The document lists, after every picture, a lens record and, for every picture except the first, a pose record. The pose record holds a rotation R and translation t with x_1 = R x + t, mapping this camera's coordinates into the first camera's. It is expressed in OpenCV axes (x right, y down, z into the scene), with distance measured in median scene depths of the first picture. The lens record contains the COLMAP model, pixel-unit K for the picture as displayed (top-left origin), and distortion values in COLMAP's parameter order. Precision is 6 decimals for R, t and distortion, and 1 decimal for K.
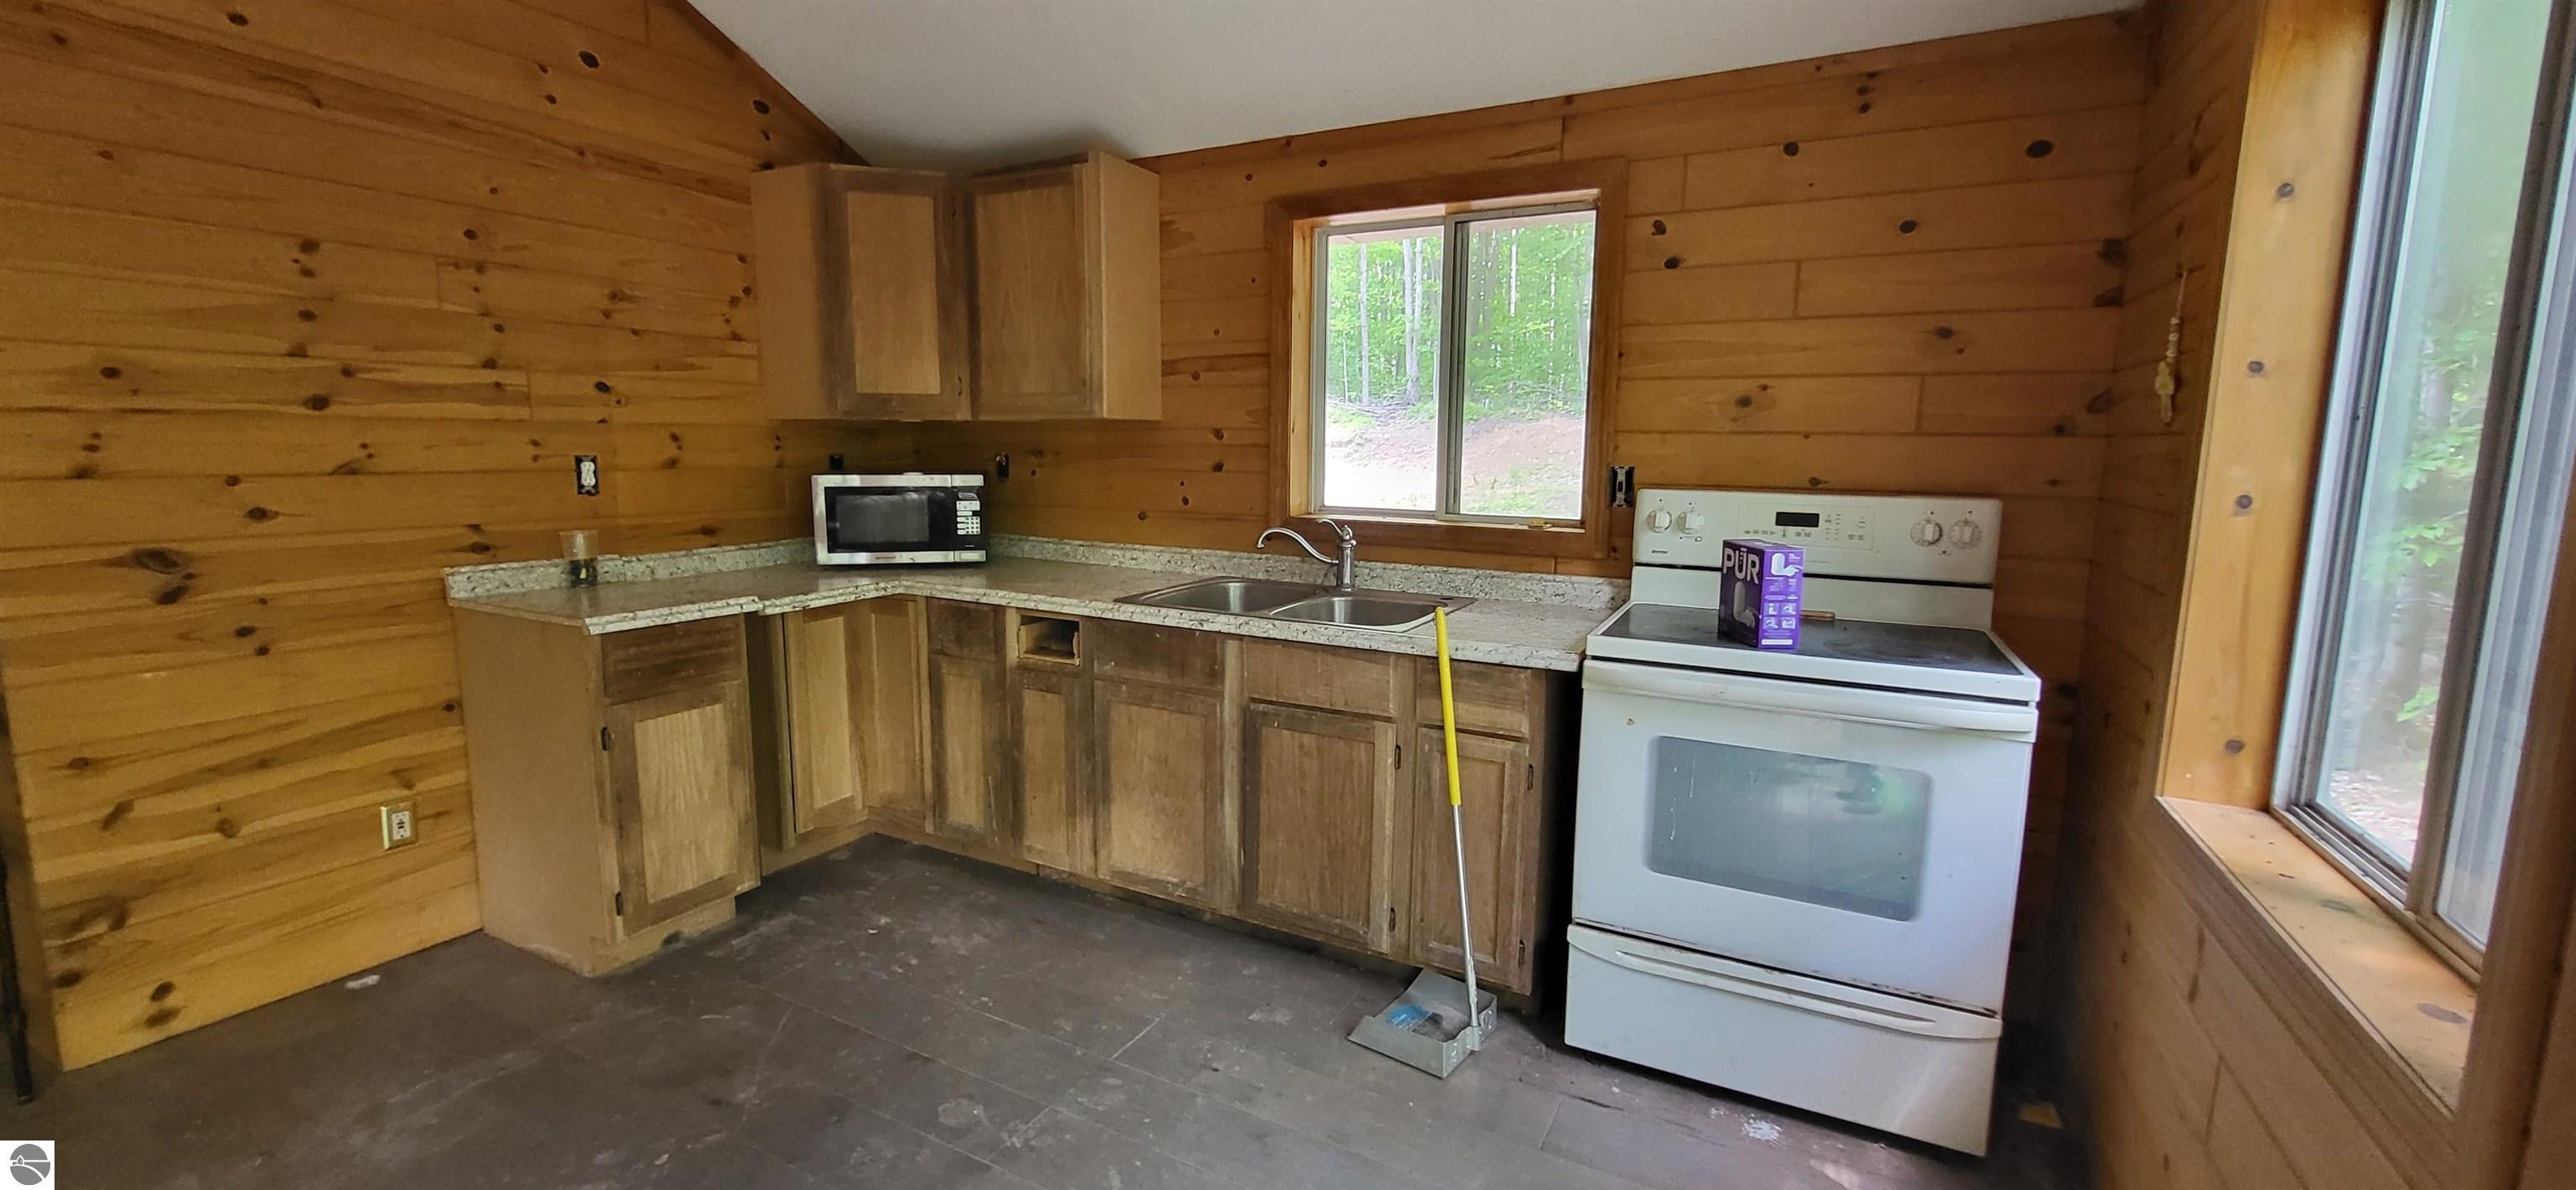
lens RADIAL K [[1018.0, 0, 1277.6], [0, 1018.0, 577.4], [0, 0, 1]] dist [0.001022, -0.001220]
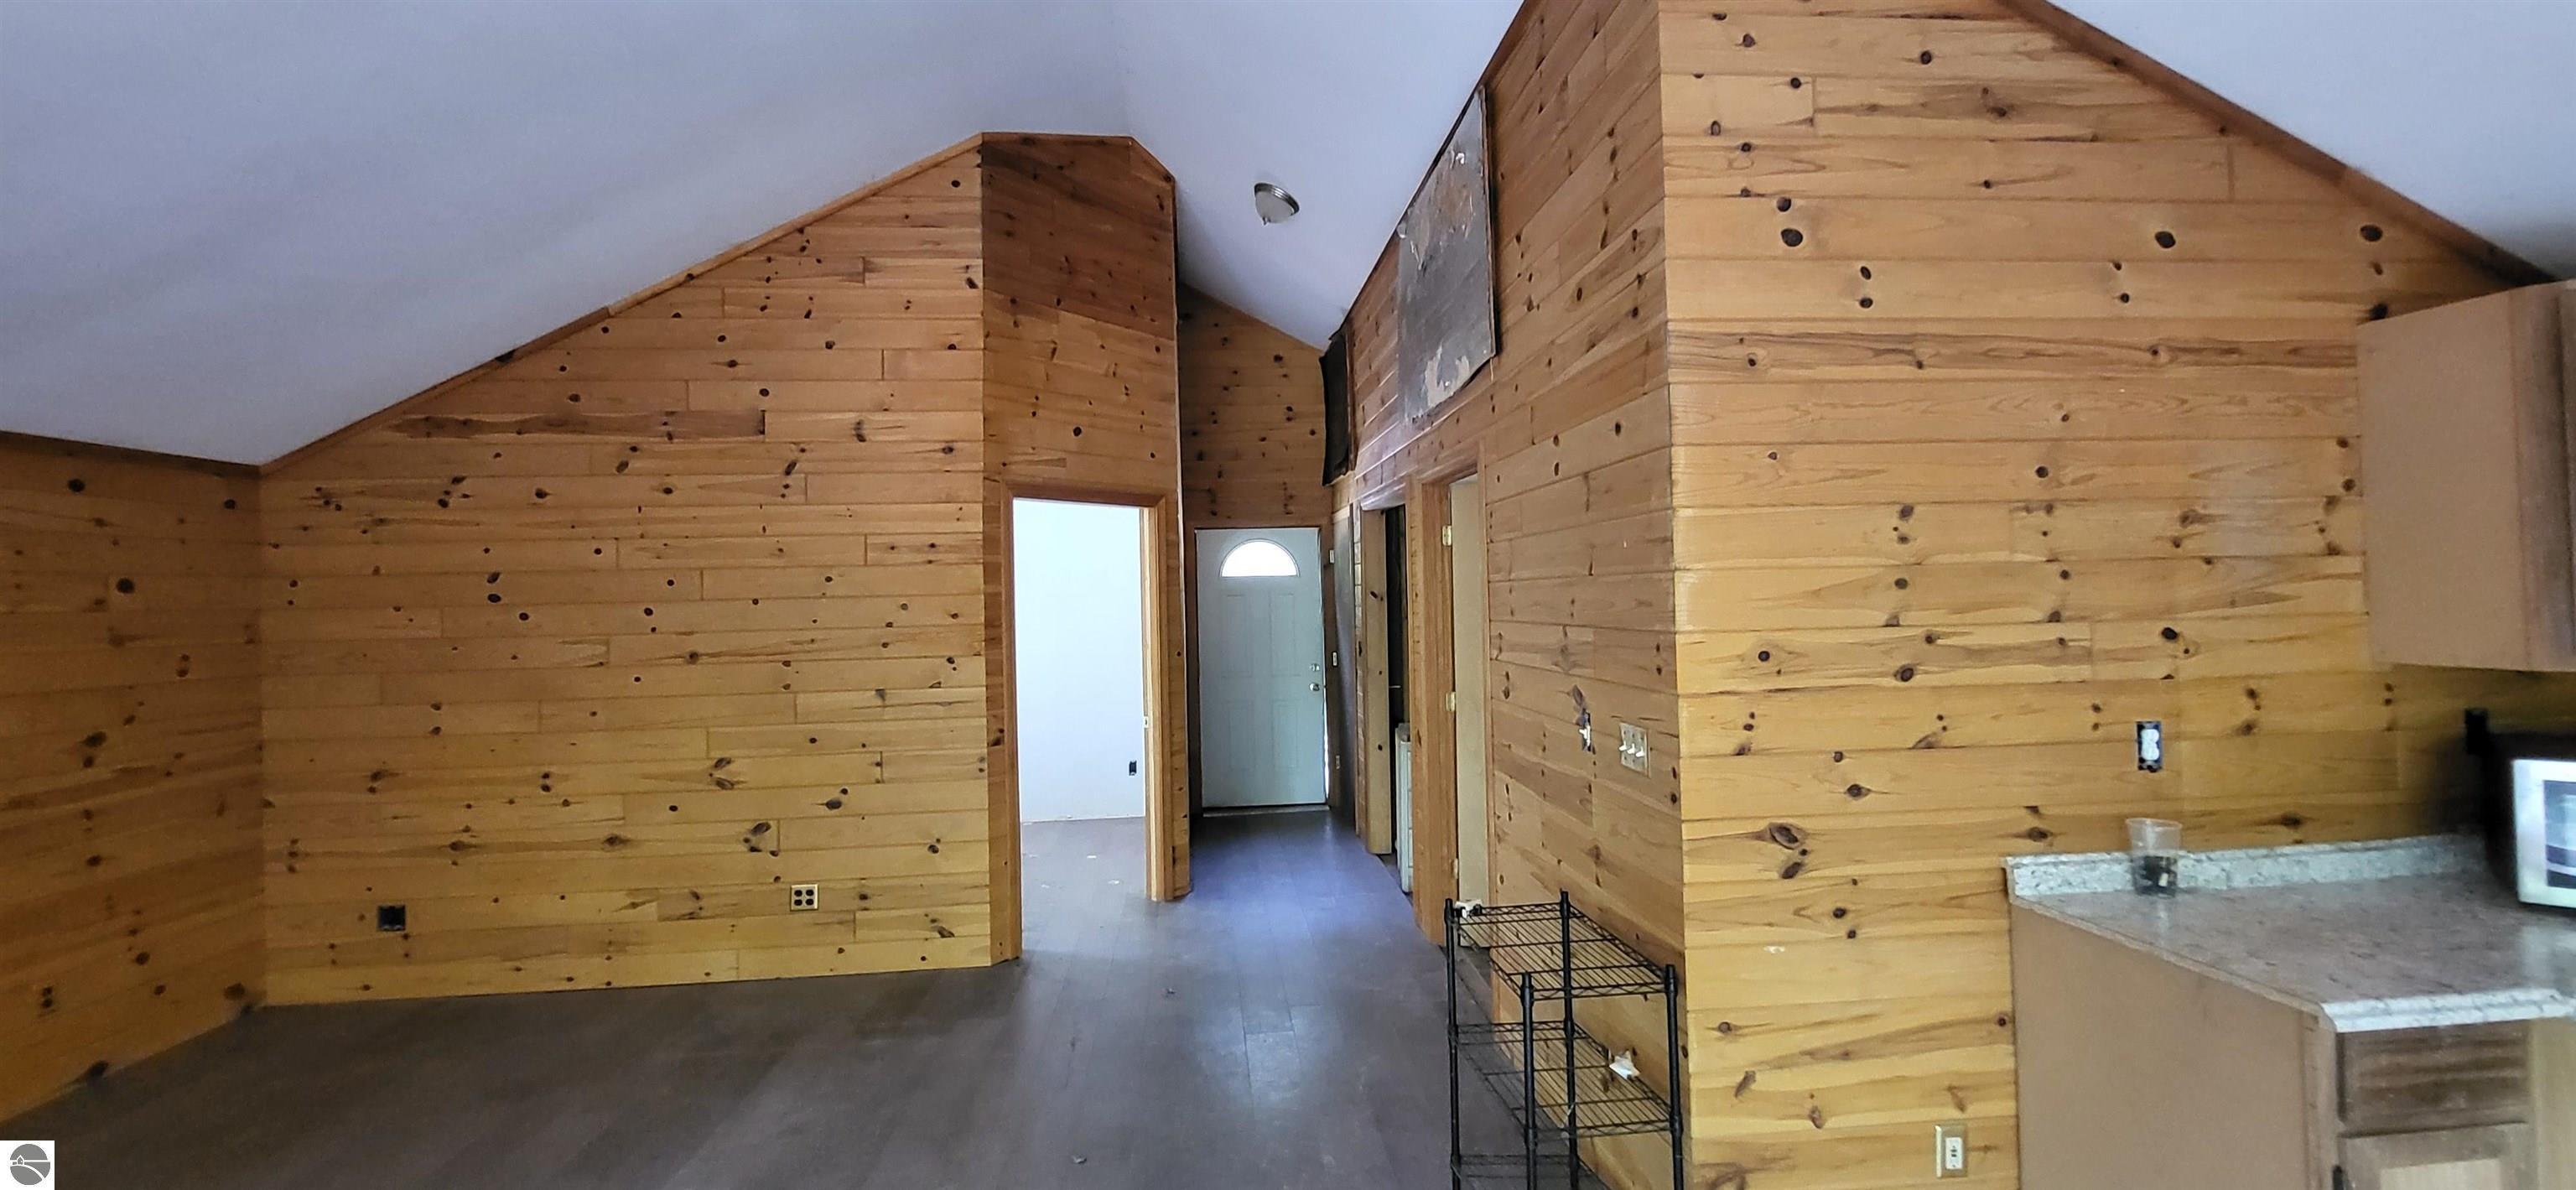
lens RADIAL K [[1018.0, 0, 1283.9], [0, 1018.0, 574.4], [0, 0, 1]] dist [0.001022, -0.001220]
pose [[0.550597, -0.038496, -0.833883, -0.438858], [-0.079029, 0.992046, -0.097979, -0.116441], [0.831022, 0.119848, 0.543175, -0.004452]]
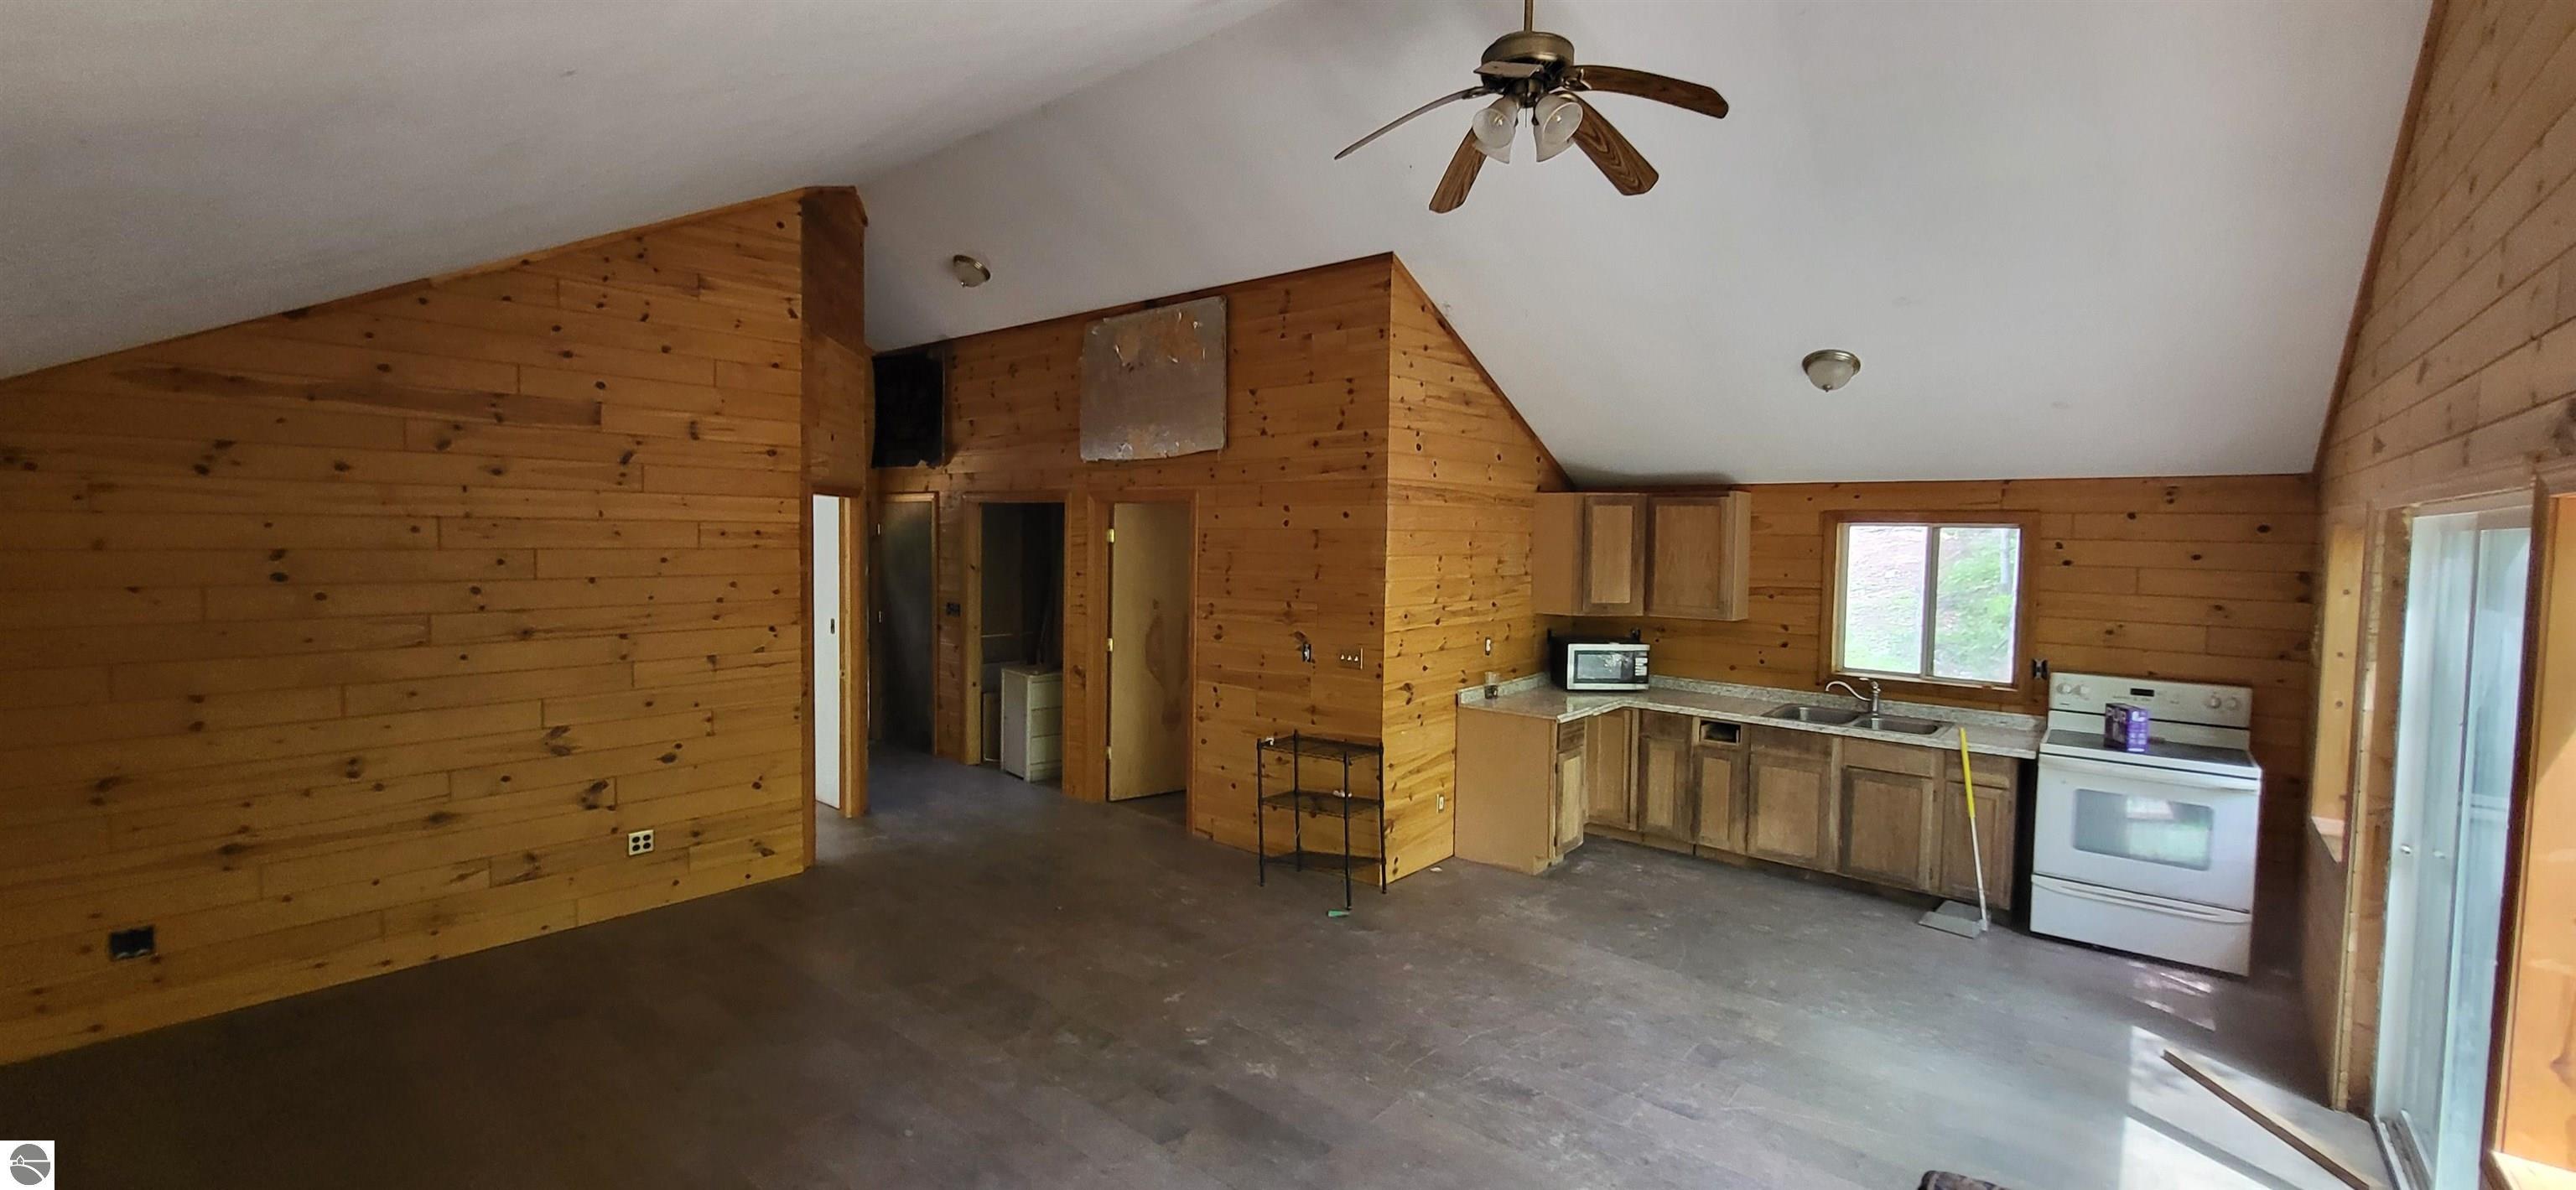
lens RADIAL K [[1018.0, 0, 1289.6], [0, 1018.0, 578.8], [0, 0, 1]] dist [0.001022, -0.001220]
pose [[0.978419, 0.013511, -0.206189, -0.739120], [-0.031288, 0.996041, -0.083201, -0.056917], [0.204249, 0.087857, 0.974968, -1.351838]]
